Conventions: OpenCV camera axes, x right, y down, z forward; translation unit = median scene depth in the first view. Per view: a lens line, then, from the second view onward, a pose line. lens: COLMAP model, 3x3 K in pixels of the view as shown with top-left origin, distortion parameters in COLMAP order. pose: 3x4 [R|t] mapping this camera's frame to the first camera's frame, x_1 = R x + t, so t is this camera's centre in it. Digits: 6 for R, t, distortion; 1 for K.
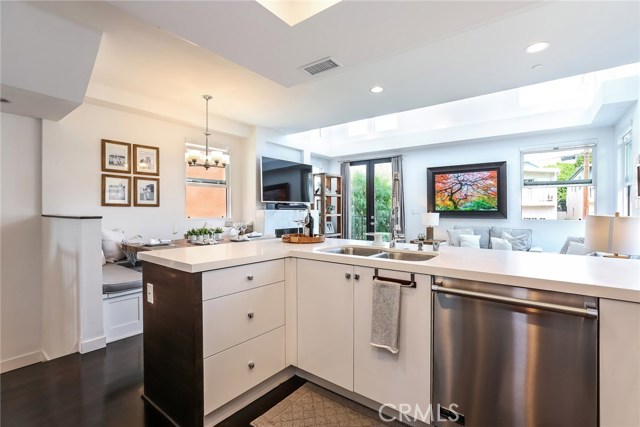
lens RADIAL K [[299.9, 0, 323.0], [0, 299.9, 206.0], [0, 0, 1]] dist [0.000015, 0.000566]
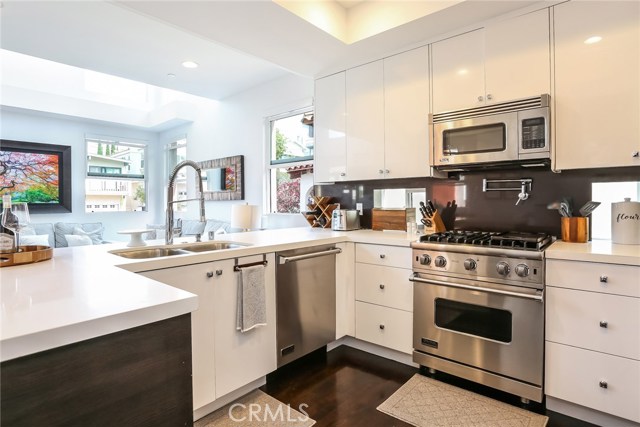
lens RADIAL K [[339.9, 0, 319.5], [0, 339.9, 199.7], [0, 0, 1]] dist [-0.004324, -0.000092]
pose [[0.088794, 0.000843, 0.996050, -0.276740], [-0.003611, 0.999993, -0.000524, 0.003511], [-0.996043, -0.003550, 0.088797, 0.184159]]
